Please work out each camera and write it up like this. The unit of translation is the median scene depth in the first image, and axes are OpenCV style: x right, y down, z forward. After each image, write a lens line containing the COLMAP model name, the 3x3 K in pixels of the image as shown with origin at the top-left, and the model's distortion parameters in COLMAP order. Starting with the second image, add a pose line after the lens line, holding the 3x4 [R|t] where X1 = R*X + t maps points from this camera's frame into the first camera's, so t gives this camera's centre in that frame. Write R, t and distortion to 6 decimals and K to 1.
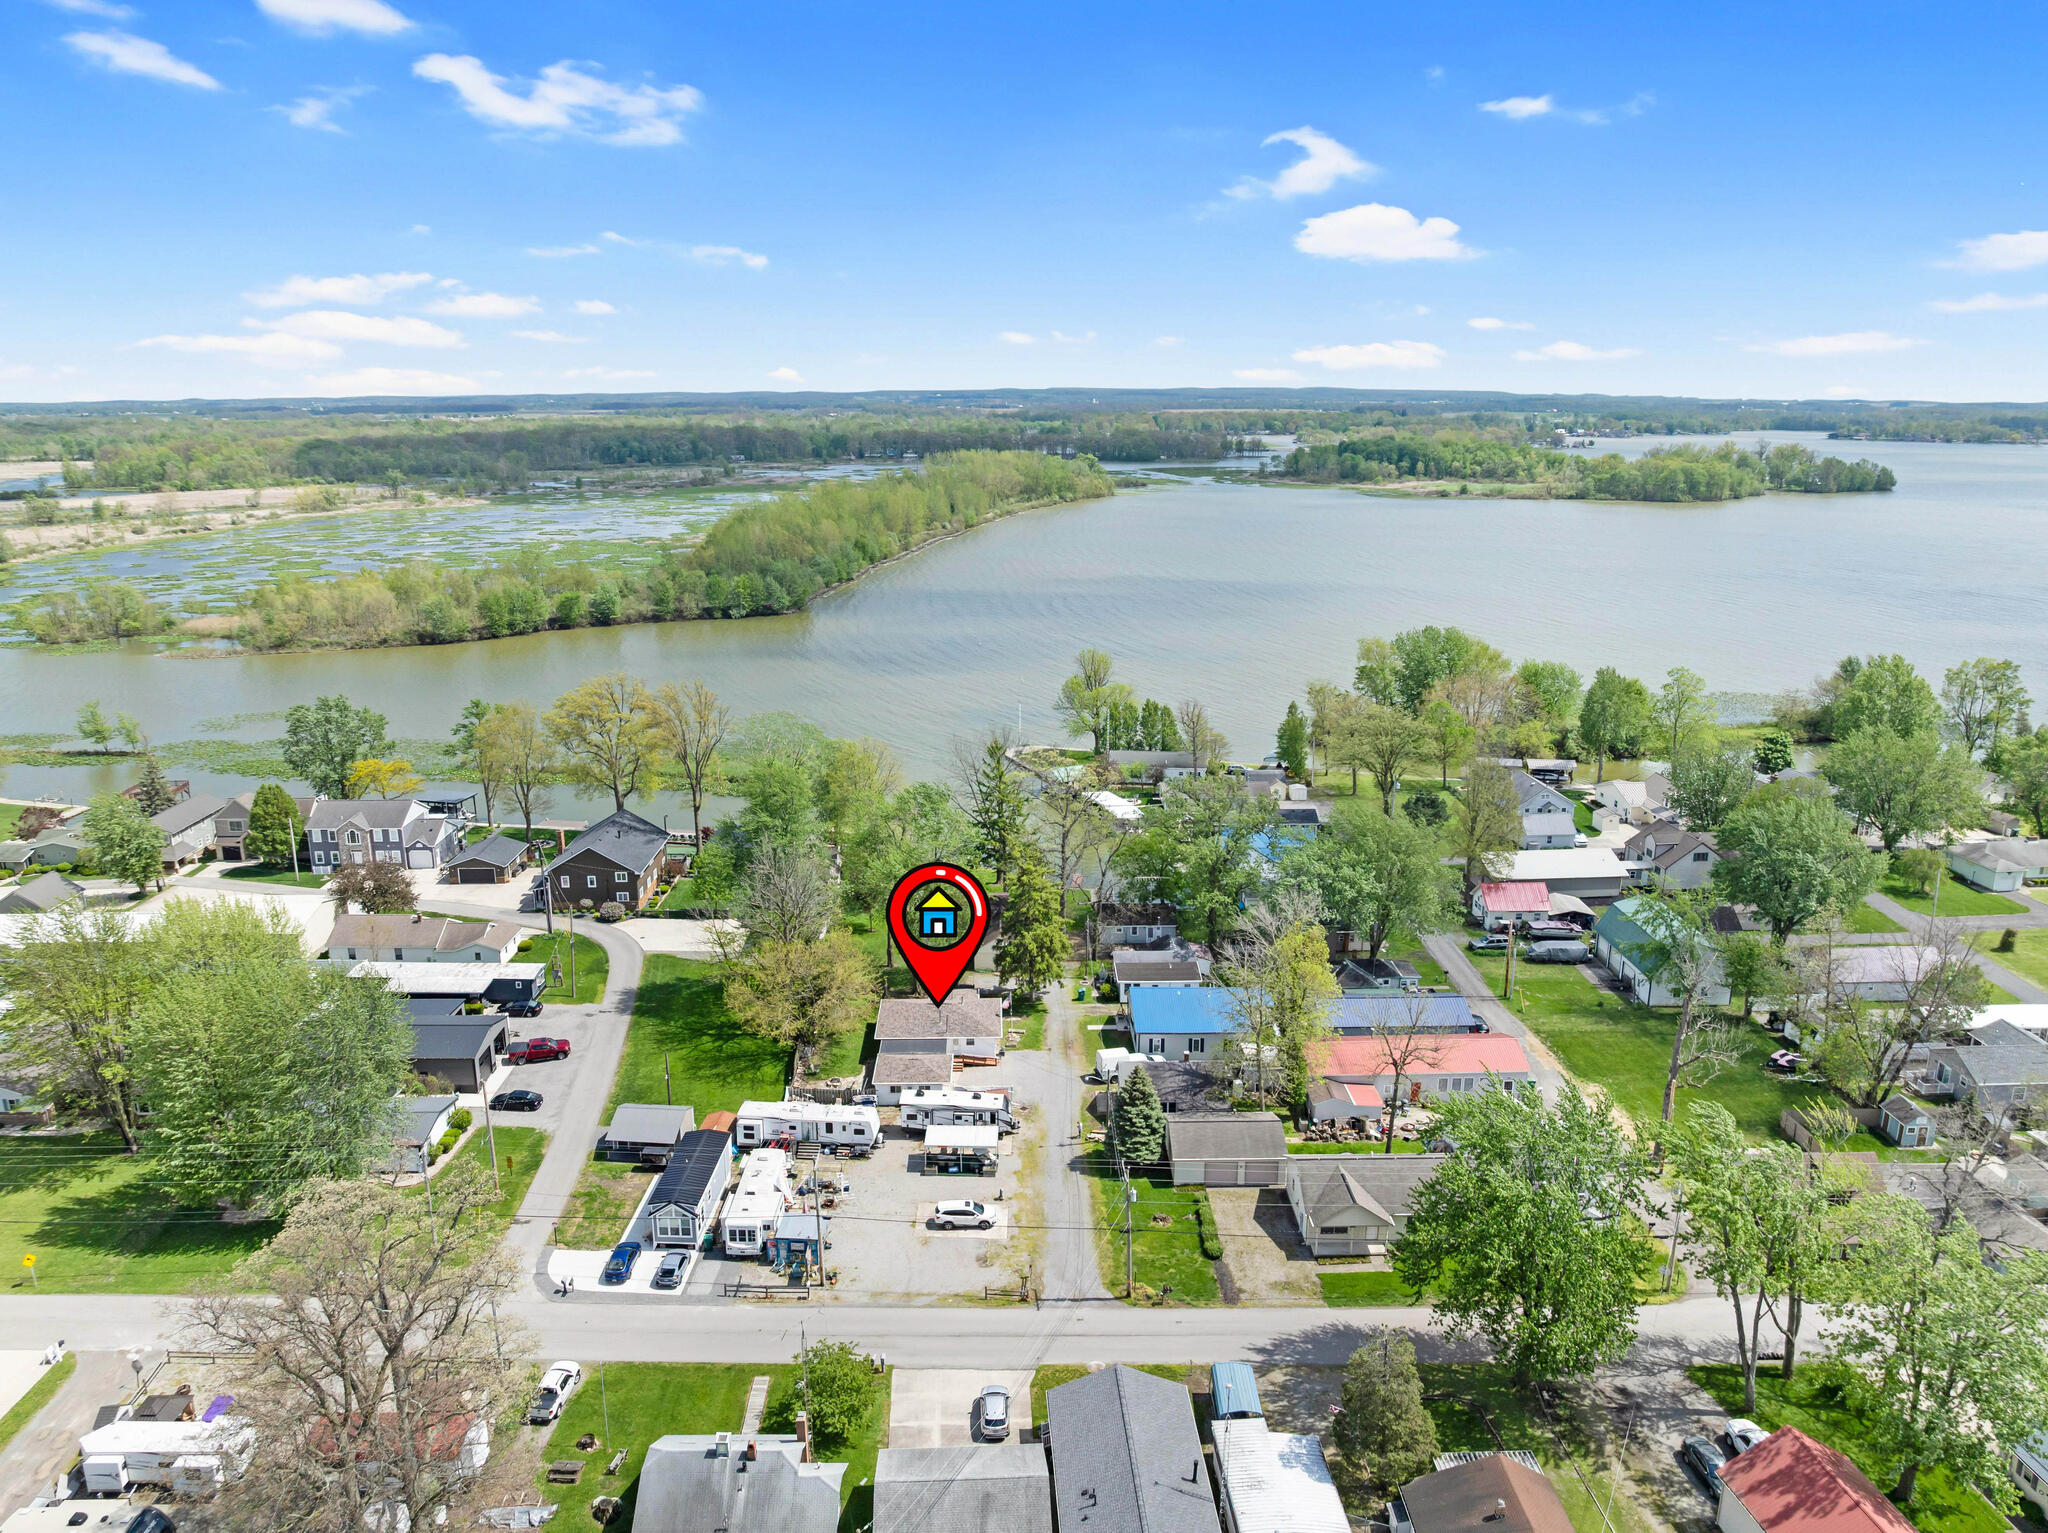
lens RADIAL K [[1446.8, 0, 1024.0], [0, 1446.8, 766.5], [0, 0, 1]] dist [-0.019197, -0.024198]
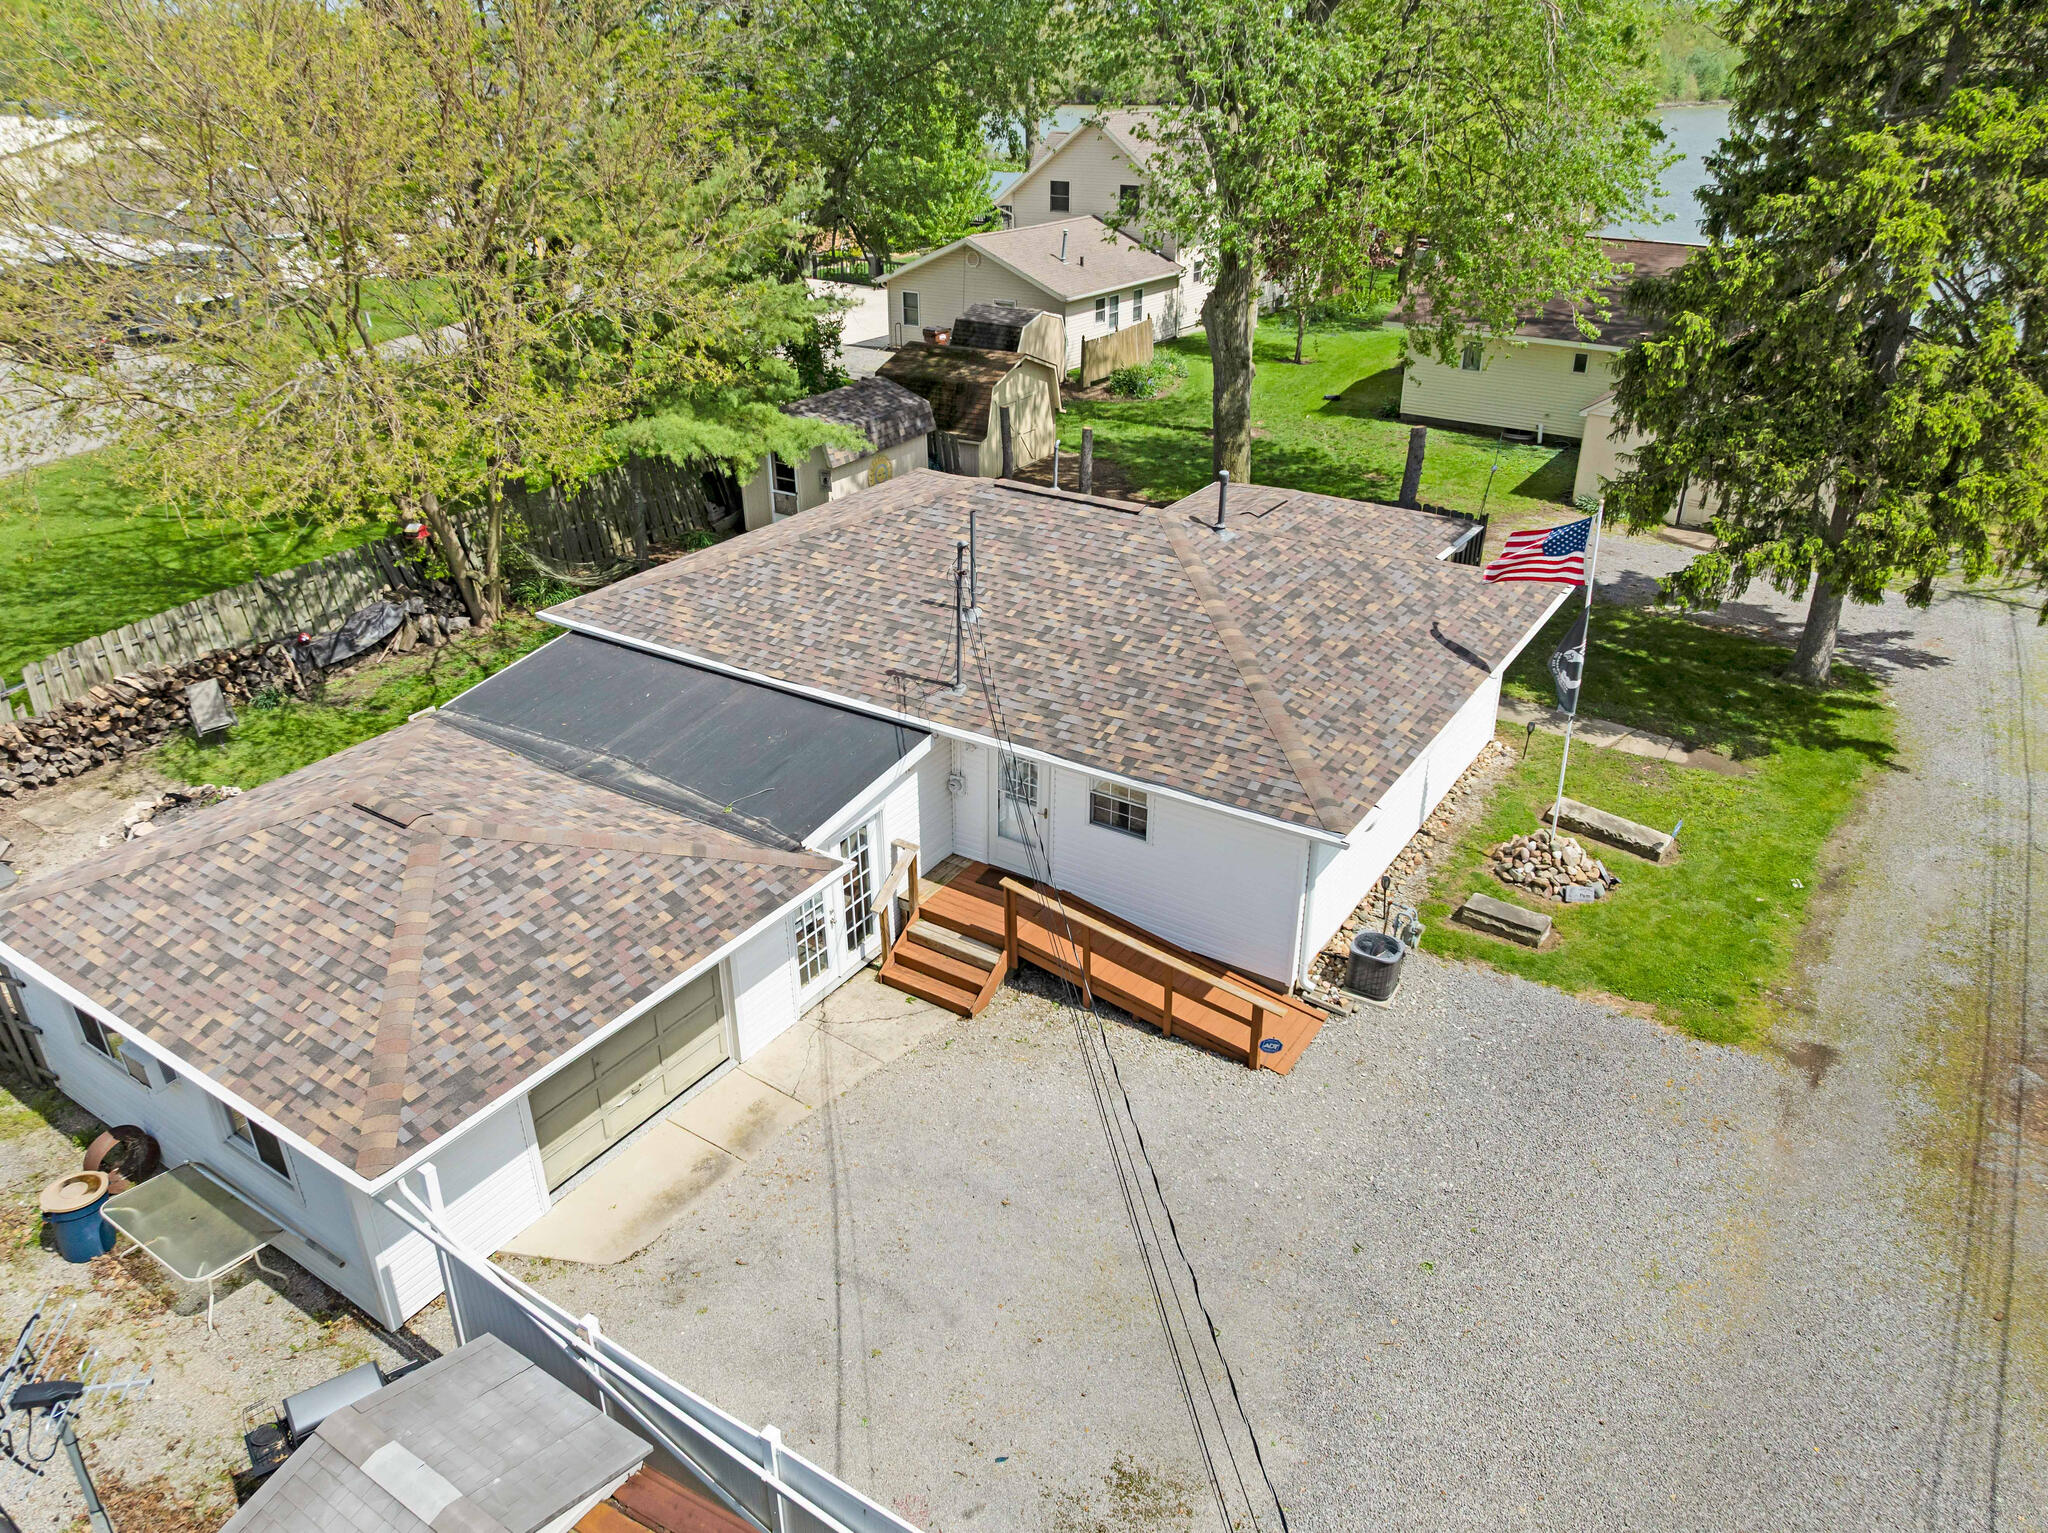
lens RADIAL K [[1446.8, 0, 1024.0], [0, 1446.8, 766.5], [0, 0, 1]] dist [-0.019197, -0.024198]
pose [[0.821814, 0.254734, -0.509640, 0.016179], [-0.140640, 0.957504, 0.251805, 0.129224], [0.552126, -0.135261, 0.822716, 0.738086]]
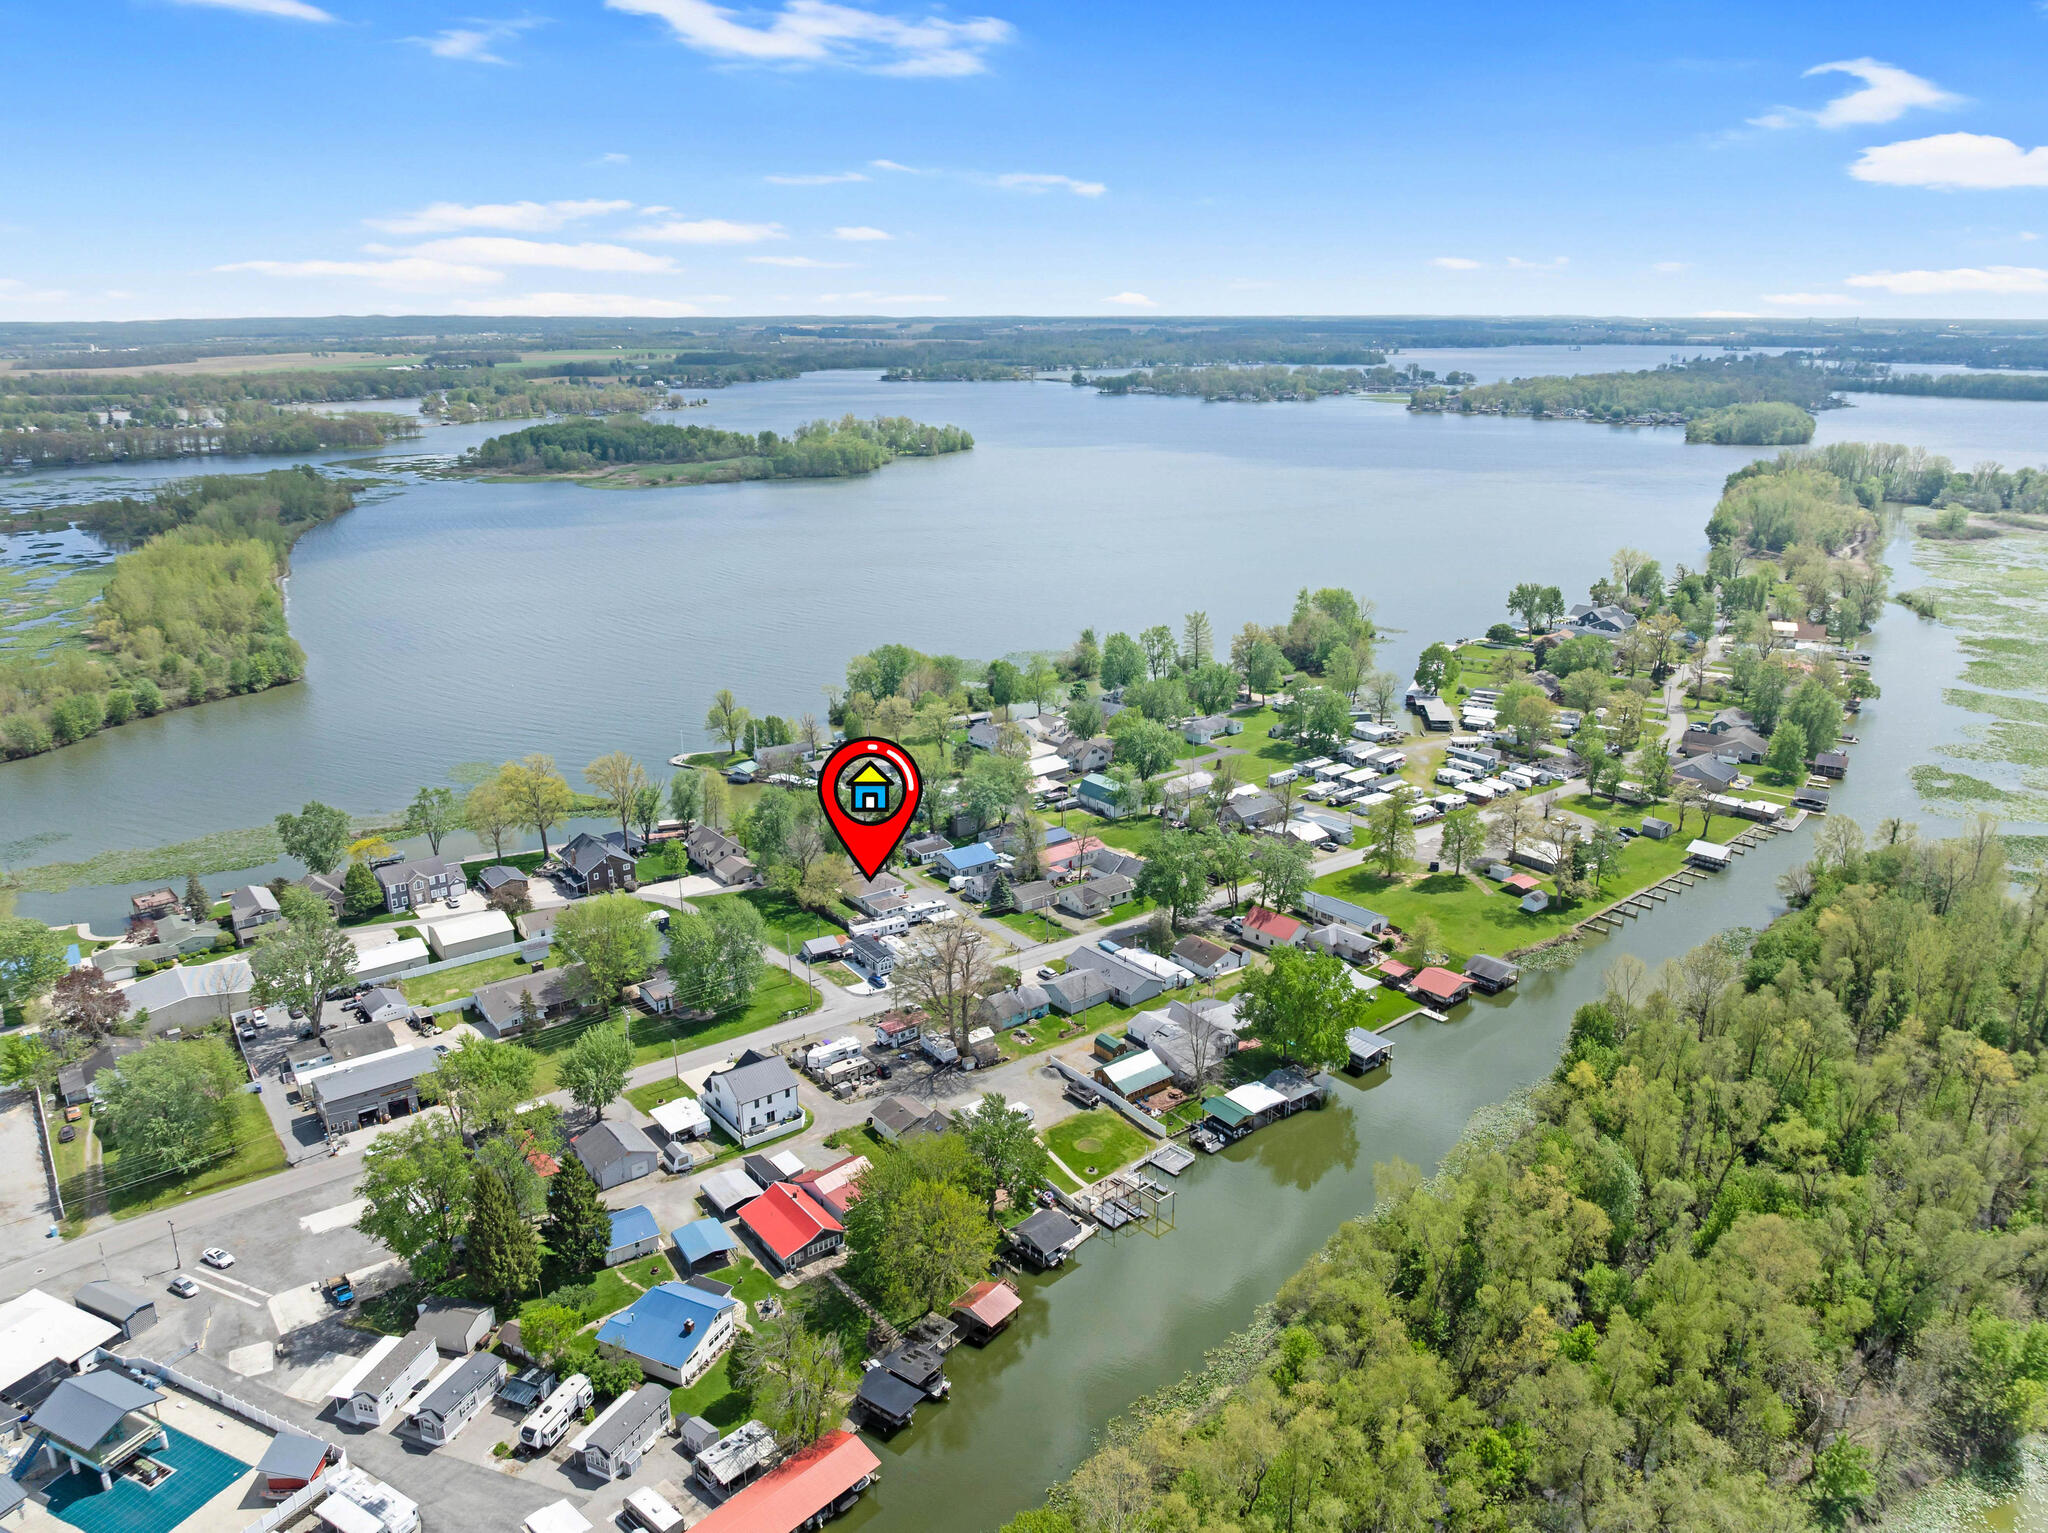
lens RADIAL K [[1446.8, 0, 1024.0], [0, 1446.8, 766.5], [0, 0, 1]] dist [-0.019197, -0.024198]
pose [[0.815668, -0.177487, 0.550622, -0.889528], [0.151974, 0.984086, 0.092081, -0.143421], [-0.558203, 0.008572, 0.829660, -0.805962]]
